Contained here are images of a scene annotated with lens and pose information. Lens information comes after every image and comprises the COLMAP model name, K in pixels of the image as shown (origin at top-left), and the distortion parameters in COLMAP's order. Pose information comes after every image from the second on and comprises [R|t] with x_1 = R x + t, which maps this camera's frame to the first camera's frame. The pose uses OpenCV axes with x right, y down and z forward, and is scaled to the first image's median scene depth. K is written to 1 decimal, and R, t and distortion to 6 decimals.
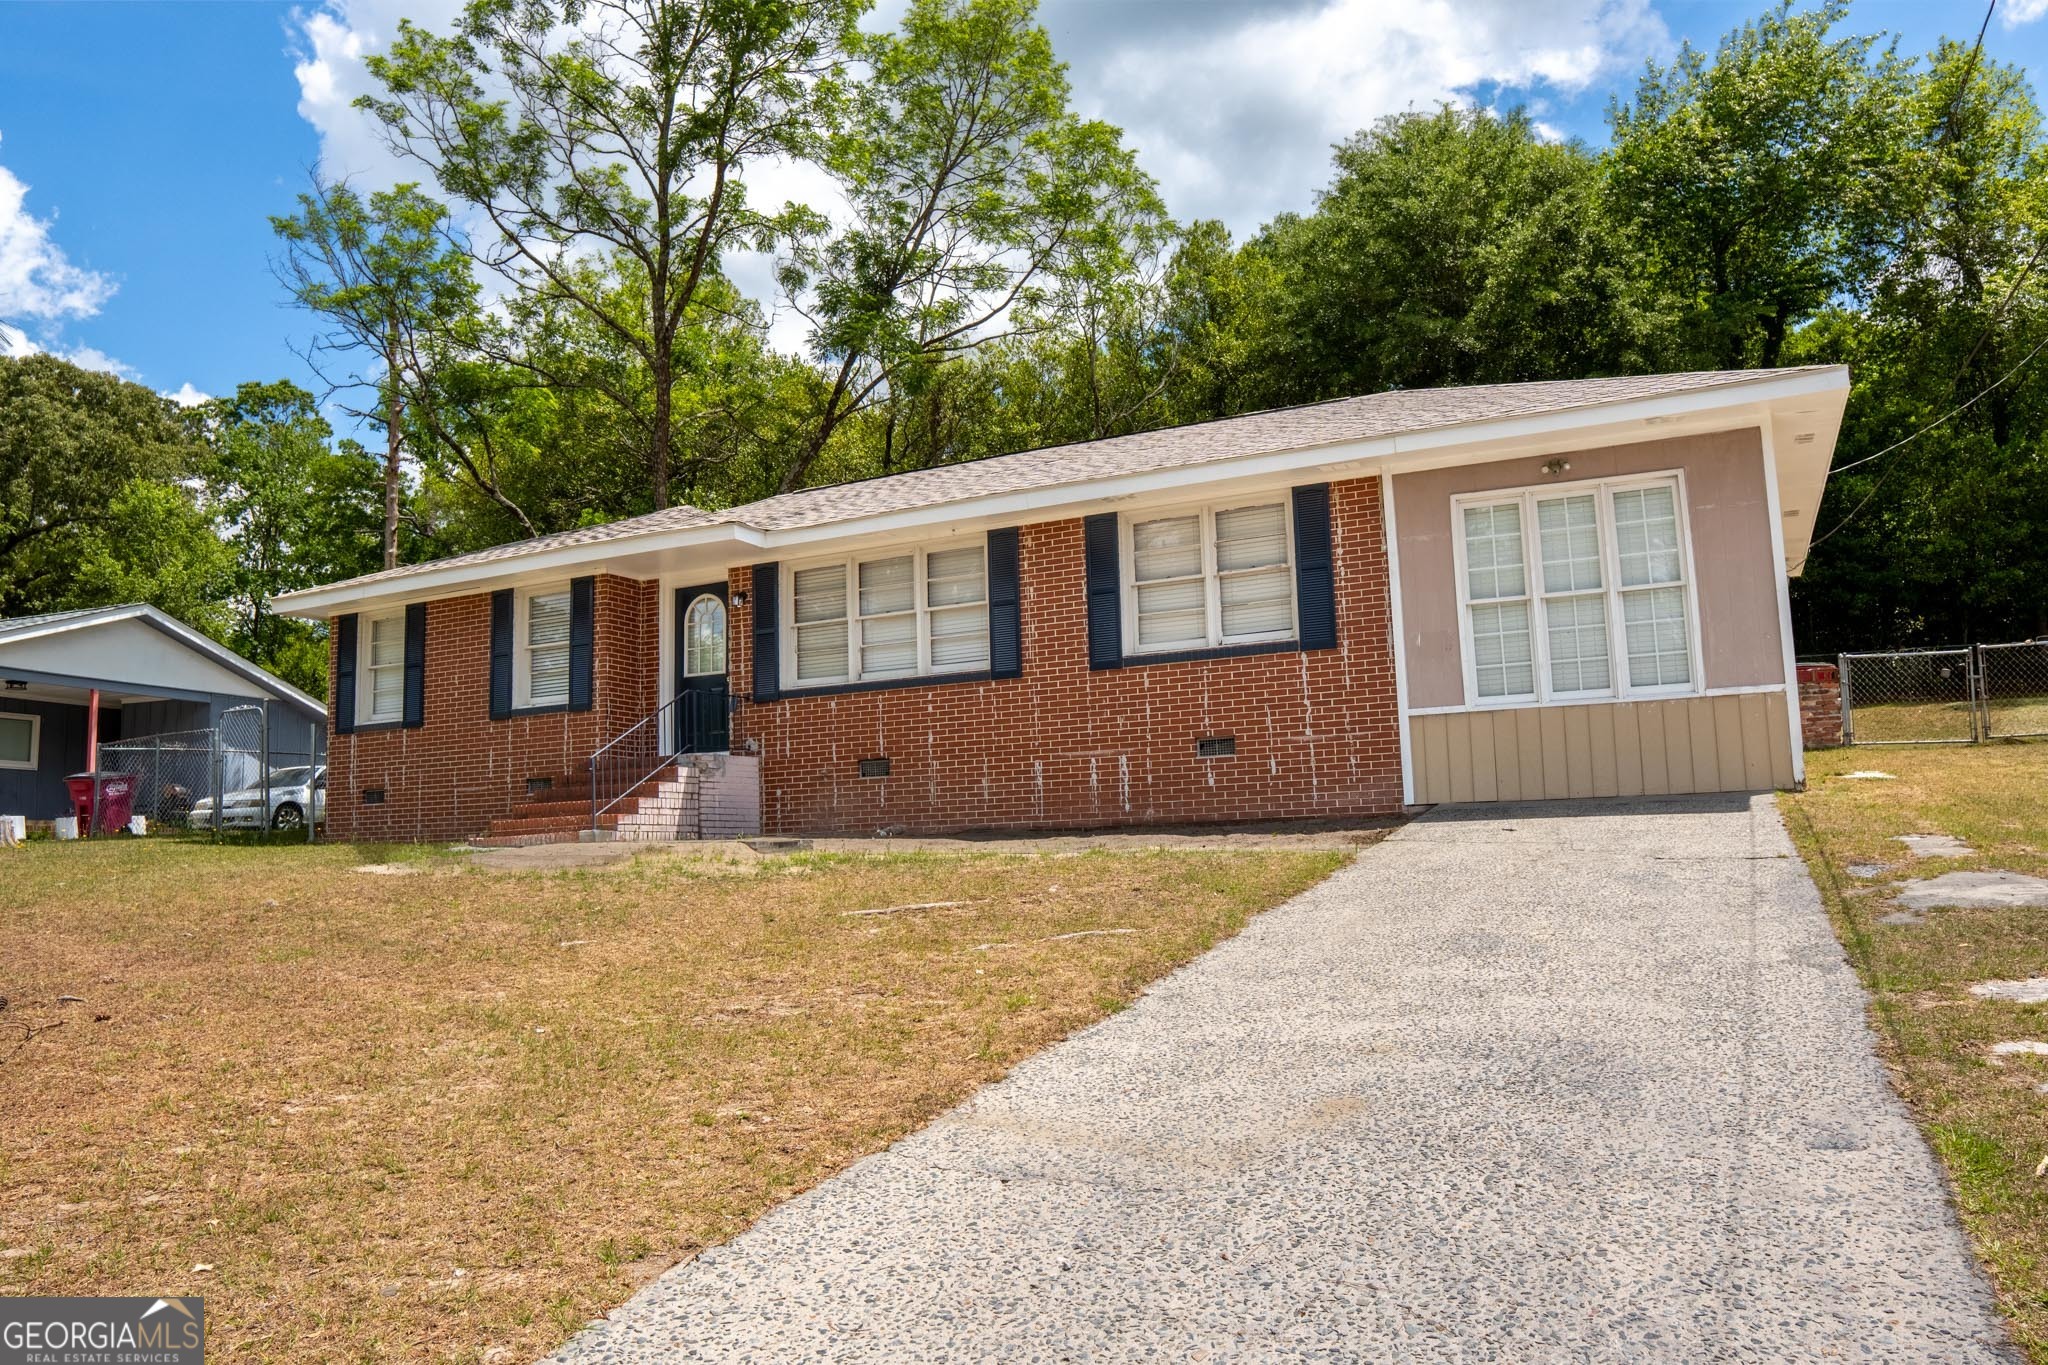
lens RADIAL K [[1446.5, 0, 1011.8], [0, 1446.5, 678.2], [0, 0, 1]] dist [-0.102186, 0.066699]
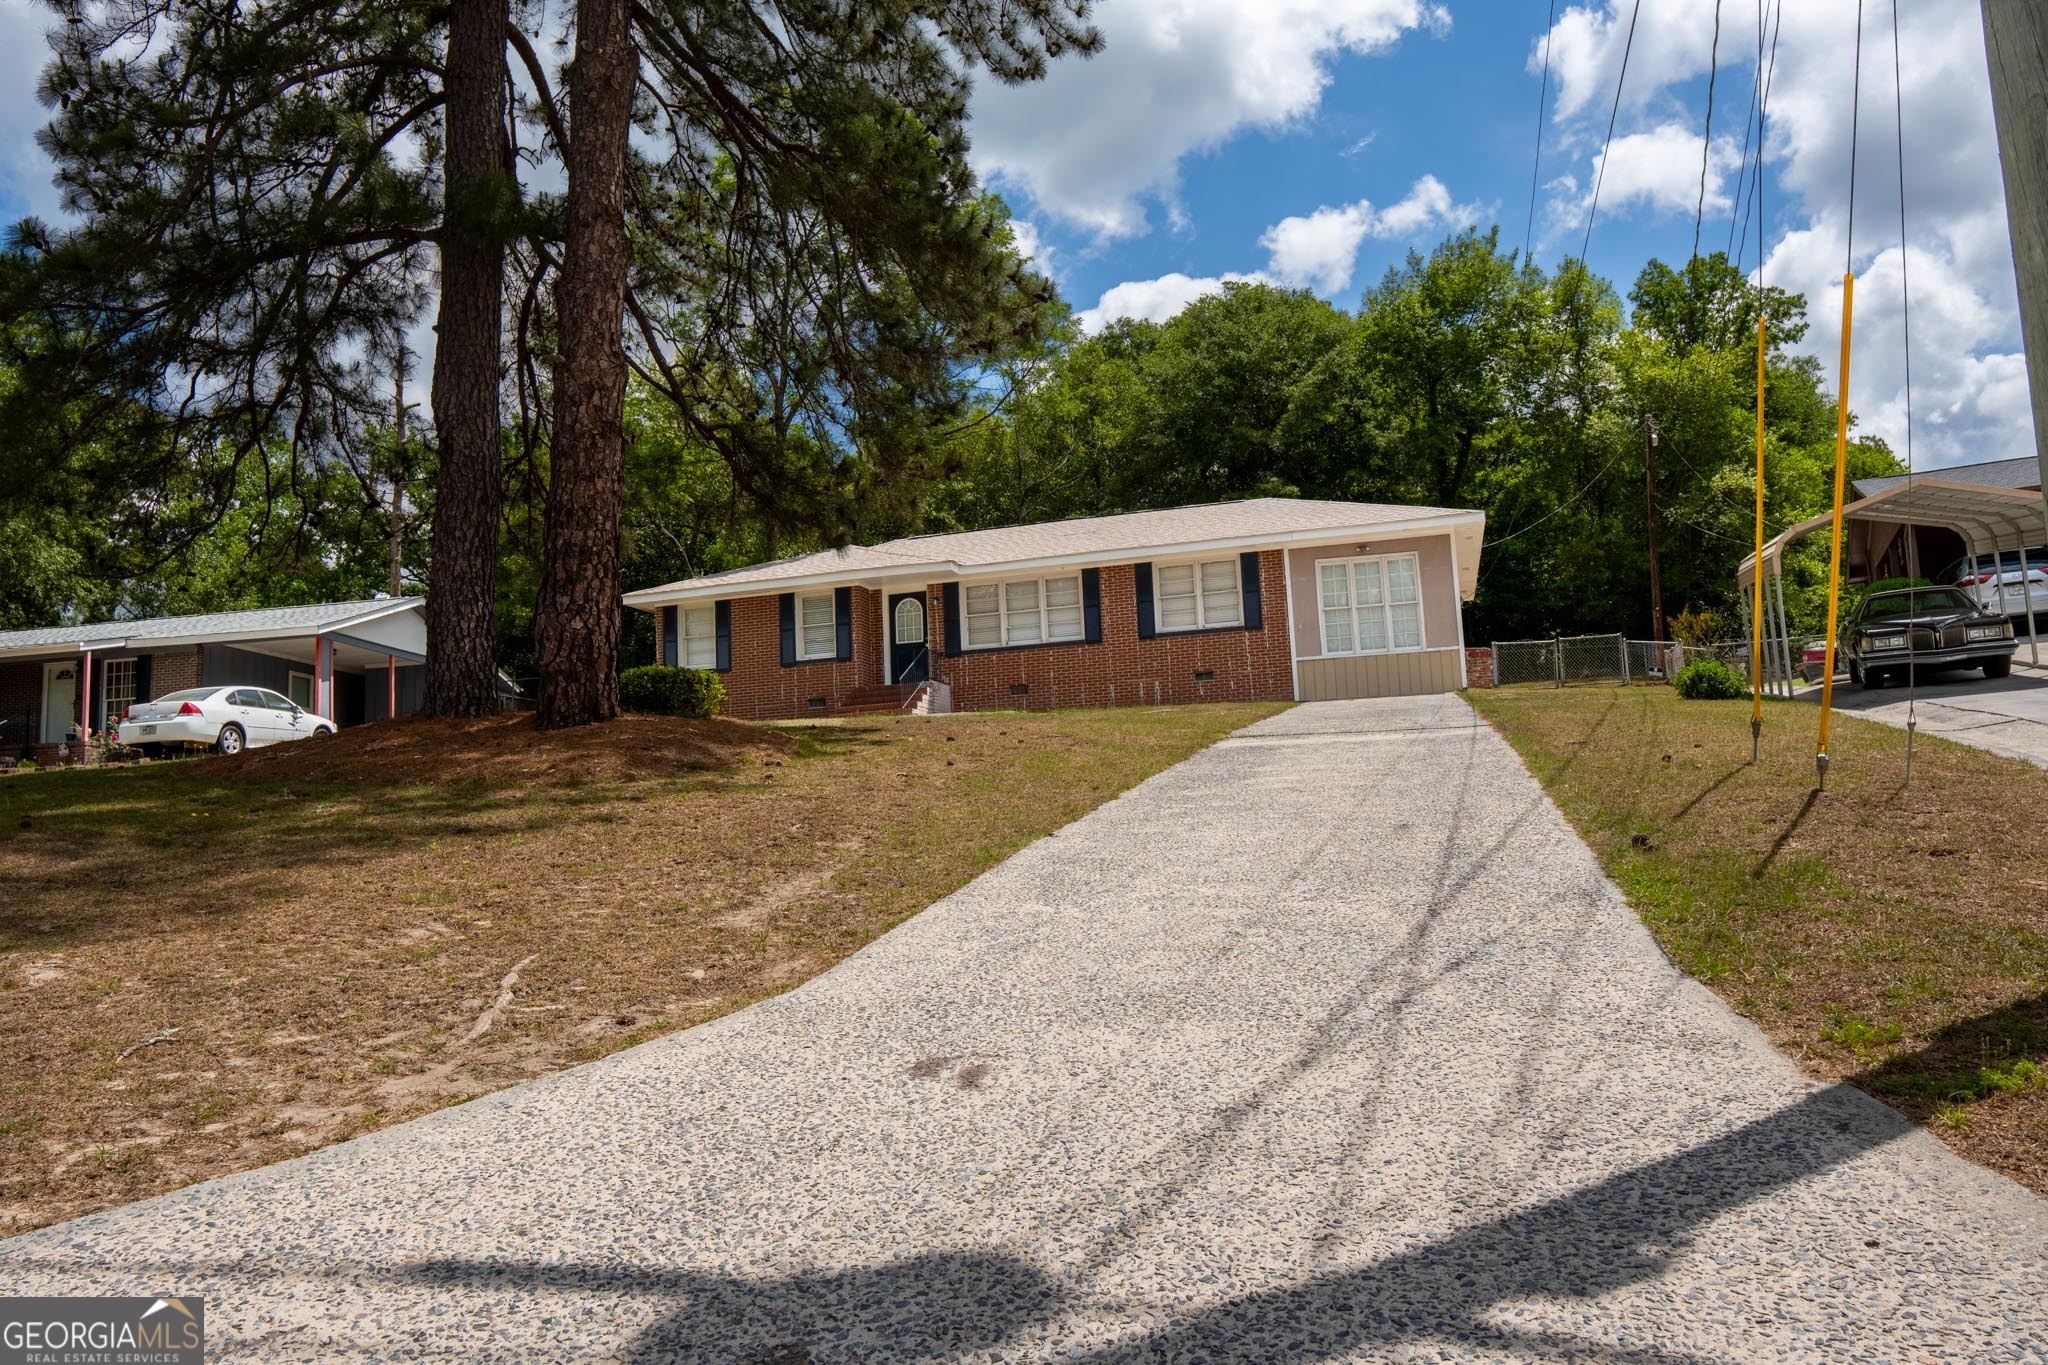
lens RADIAL K [[1446.5, 0, 1011.8], [0, 1446.5, 678.2], [0, 0, 1]] dist [-0.102186, 0.066699]
pose [[0.983005, 0.010287, 0.183291, -0.459408], [-0.008458, 0.999906, -0.010760, 0.067102], [-0.183385, 0.009027, 0.983000, -0.895302]]
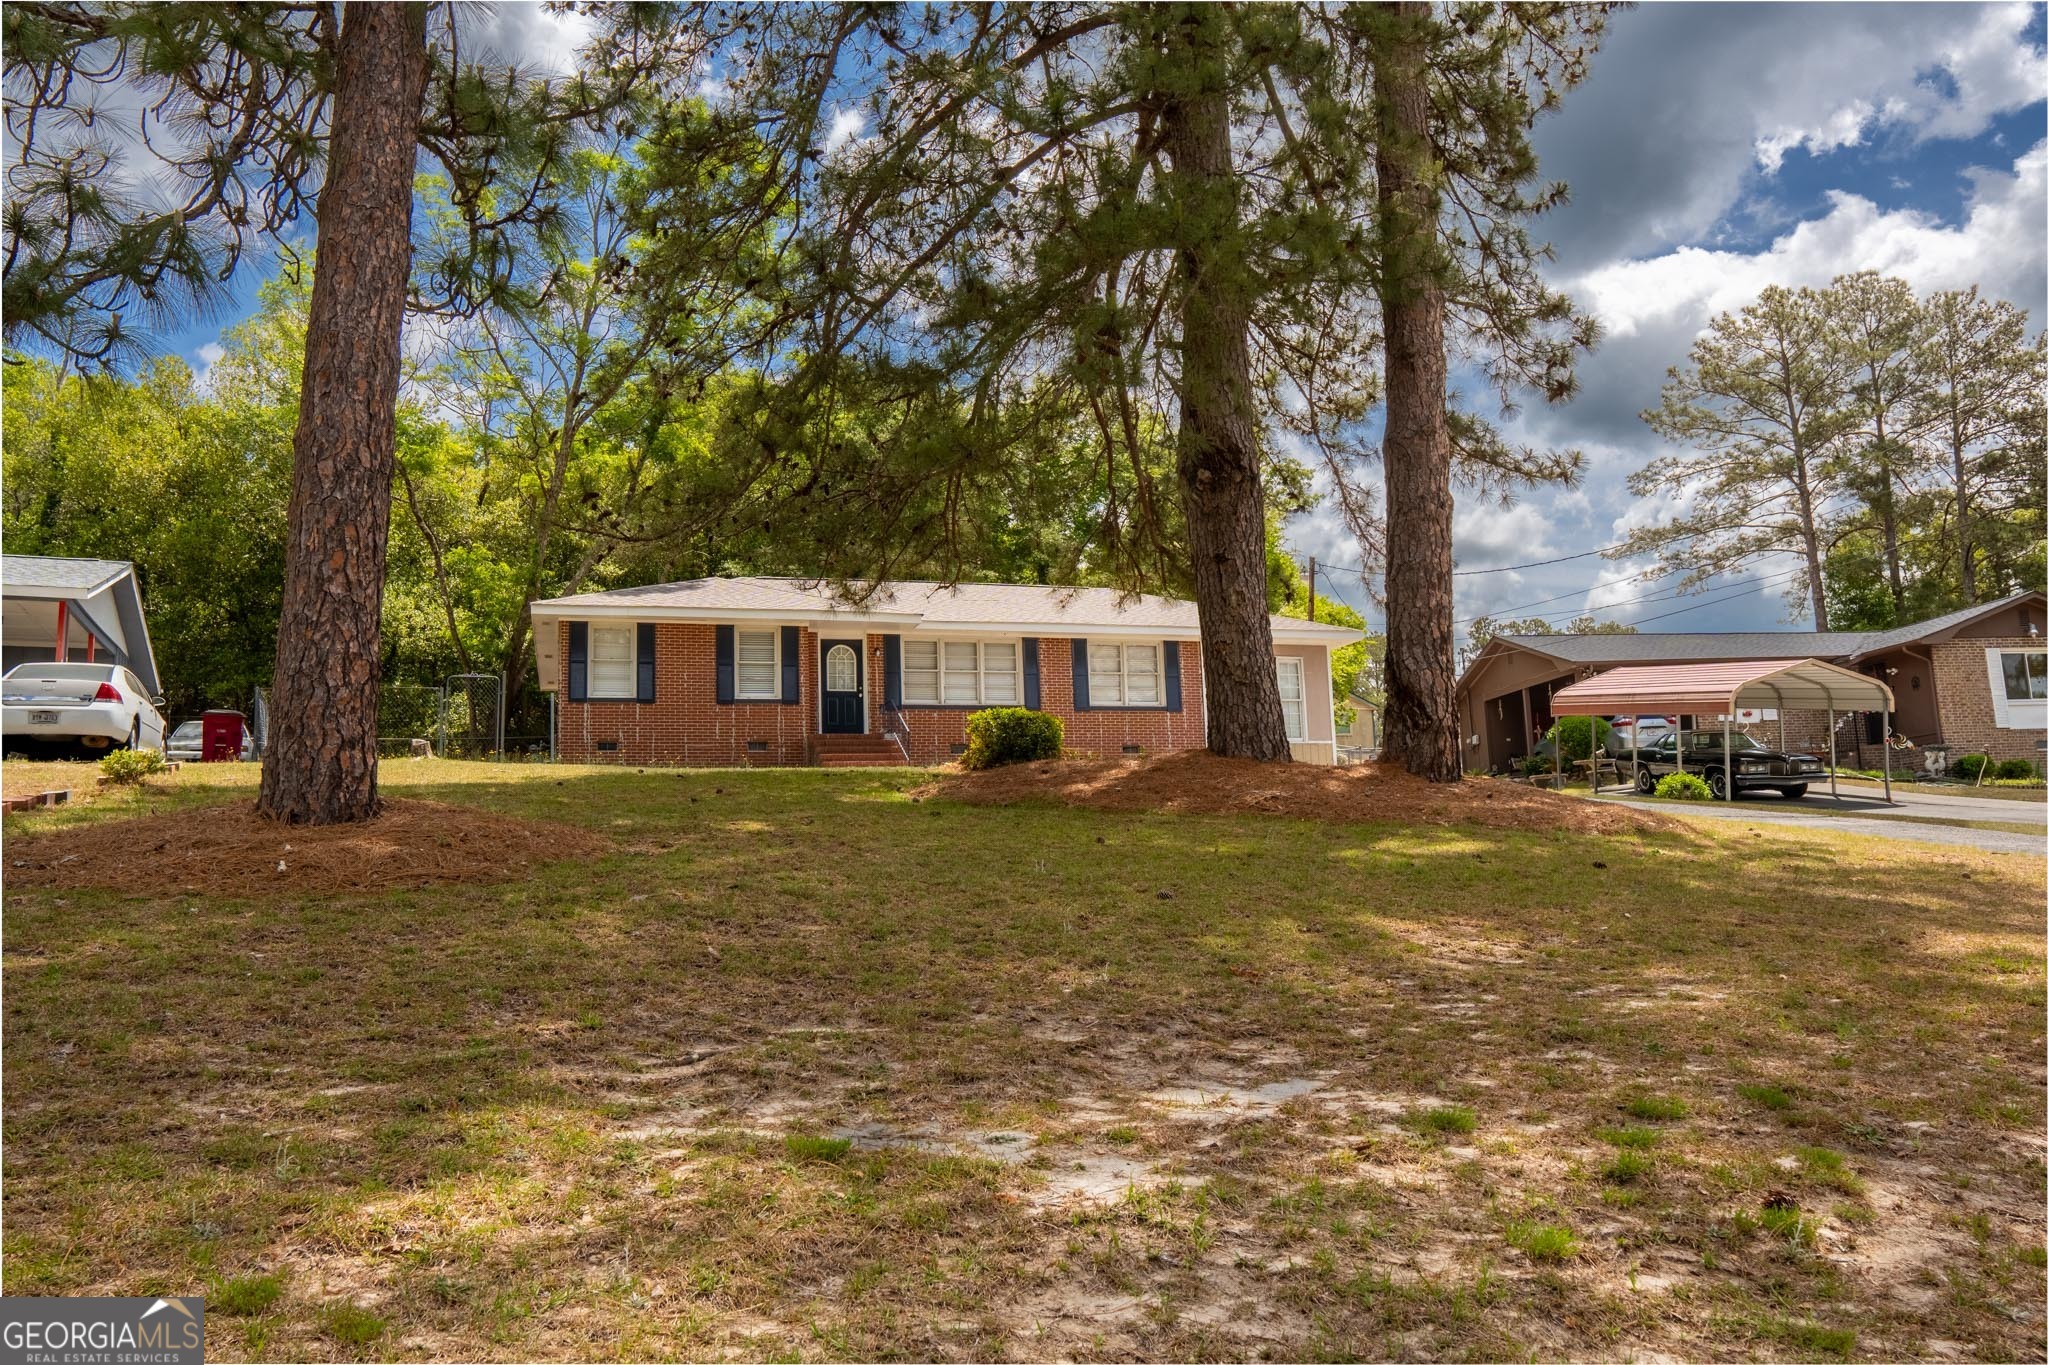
lens RADIAL K [[1446.5, 0, 1011.8], [0, 1446.5, 678.2], [0, 0, 1]] dist [-0.102186, 0.066699]
pose [[0.731619, 0.111978, 0.672454, -1.366616], [-0.076827, 0.993676, -0.081883, 0.121332], [-0.677370, 0.008245, 0.735596, -0.482205]]
